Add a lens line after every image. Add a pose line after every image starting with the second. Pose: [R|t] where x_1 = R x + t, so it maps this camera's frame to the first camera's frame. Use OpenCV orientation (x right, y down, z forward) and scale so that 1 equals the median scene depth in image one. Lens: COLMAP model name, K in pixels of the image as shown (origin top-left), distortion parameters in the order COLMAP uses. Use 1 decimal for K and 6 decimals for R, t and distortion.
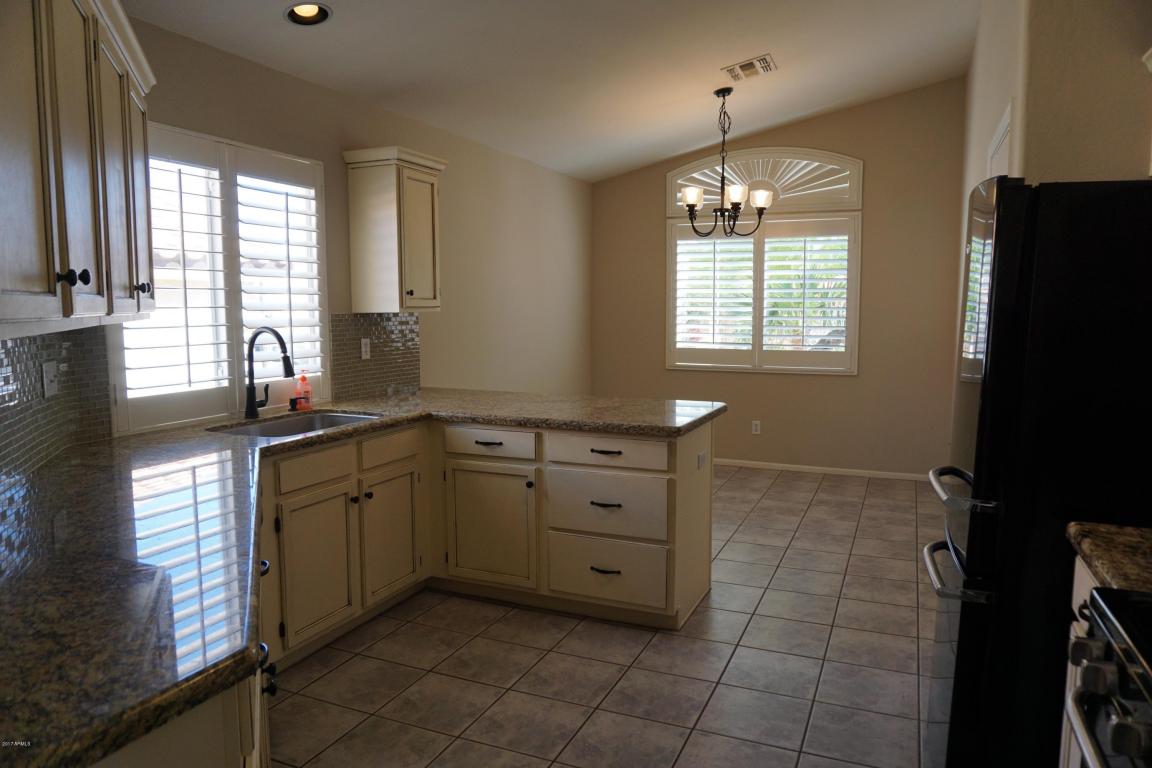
lens RADIAL K [[768.1, 0, 573.4], [0, 768.1, 389.7], [0, 0, 1]] dist [-0.043444, 0.001784]
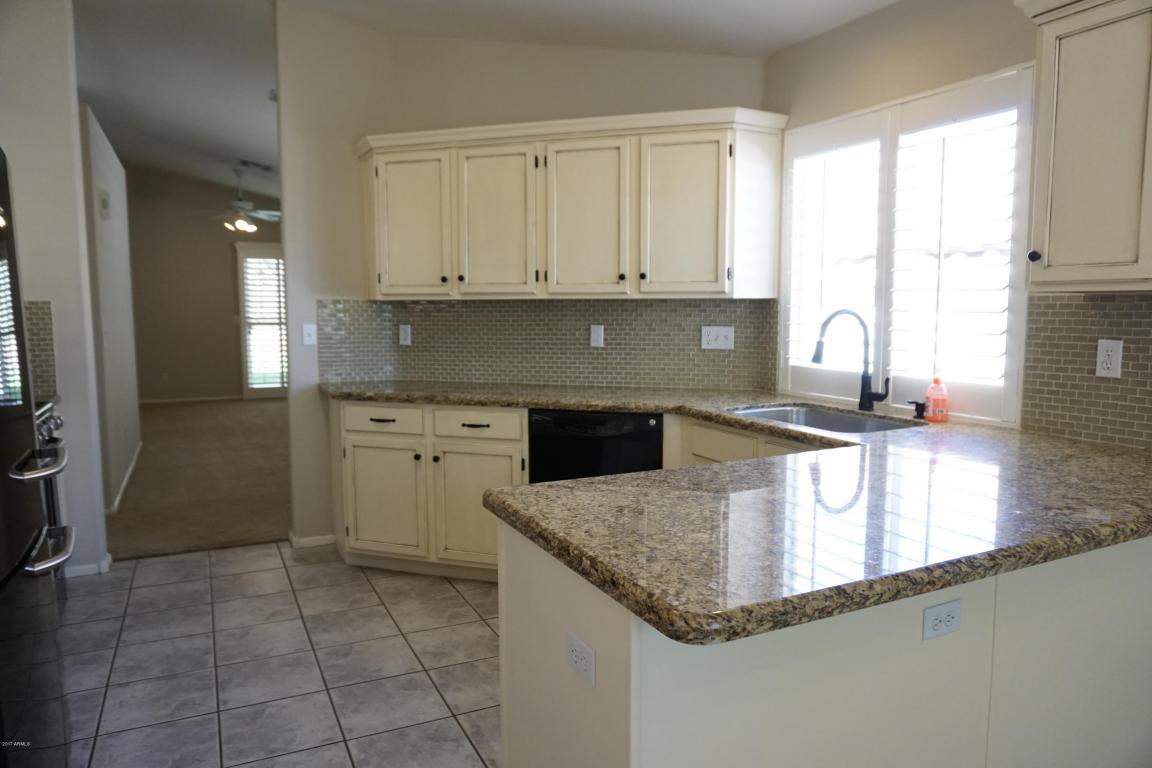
lens RADIAL K [[768.1, 0, 571.5], [0, 768.1, 382.3], [0, 0, 1]] dist [-0.043444, 0.001784]
pose [[-0.647334, 0.093078, -0.756502, 0.481306], [-0.065937, 0.981957, 0.177239, -0.131231], [0.759349, 0.164615, -0.629516, 1.284512]]
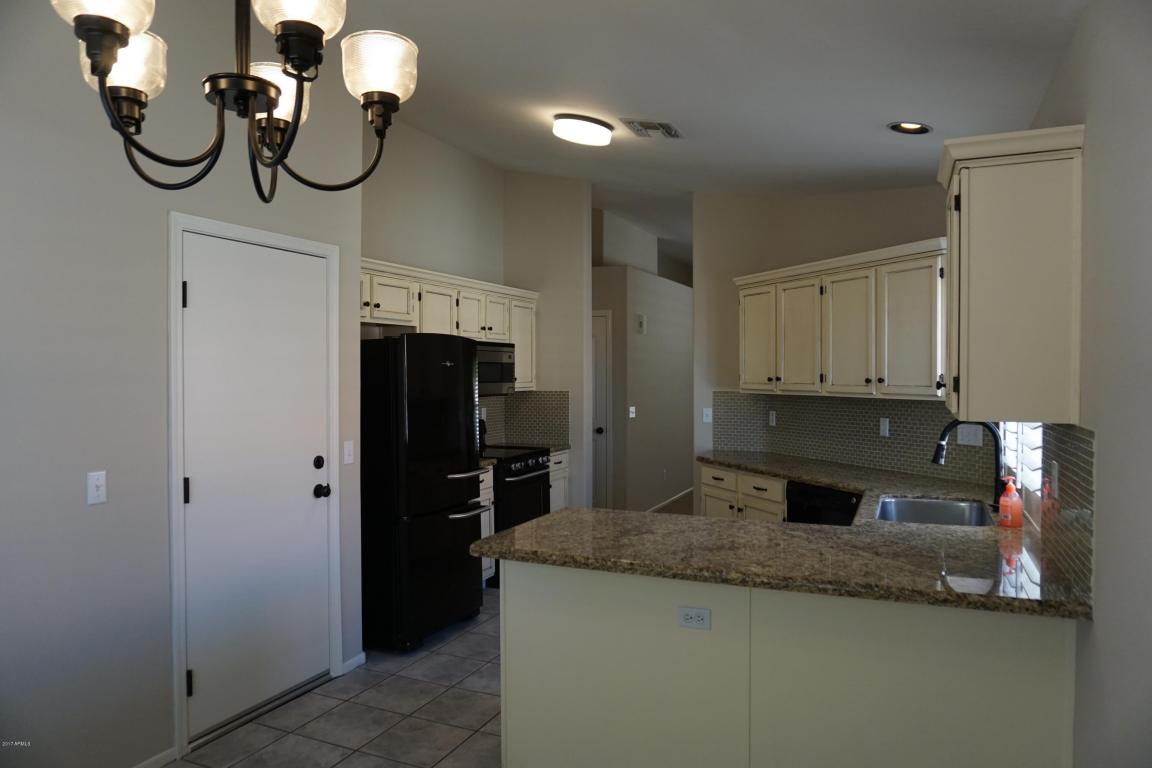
lens RADIAL K [[768.1, 0, 576.8], [0, 768.1, 383.1], [0, 0, 1]] dist [-0.043444, 0.001784]
pose [[-0.999676, 0.021421, 0.013726, 0.194145], [0.022878, 0.992905, 0.116688, -0.218220], [-0.011129, 0.116964, -0.993074, 1.765301]]
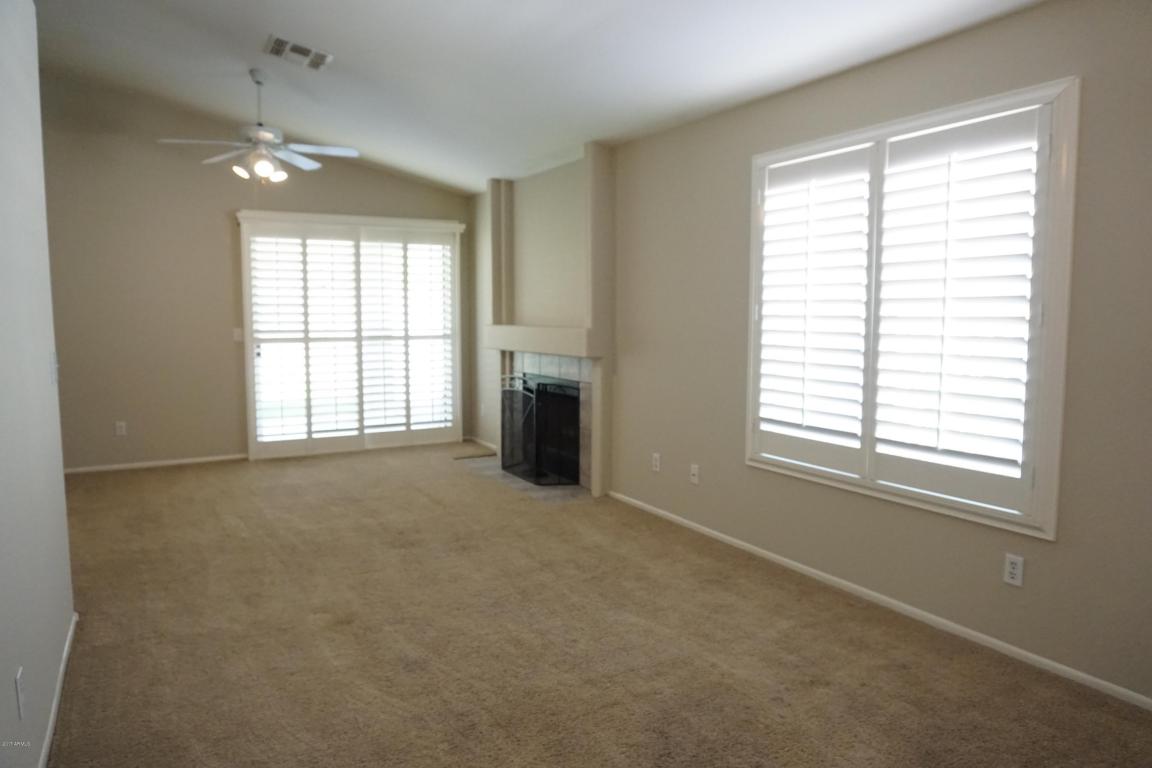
lens RADIAL K [[768.1, 0, 576.8], [0, 768.1, 382.5], [0, 0, 1]] dist [-0.043444, 0.001784]
pose [[-0.599897, 0.088927, -0.795120, 0.354908], [-0.070235, 0.984114, 0.163054, -0.093893], [0.796988, 0.153661, -0.584121, 0.950774]]
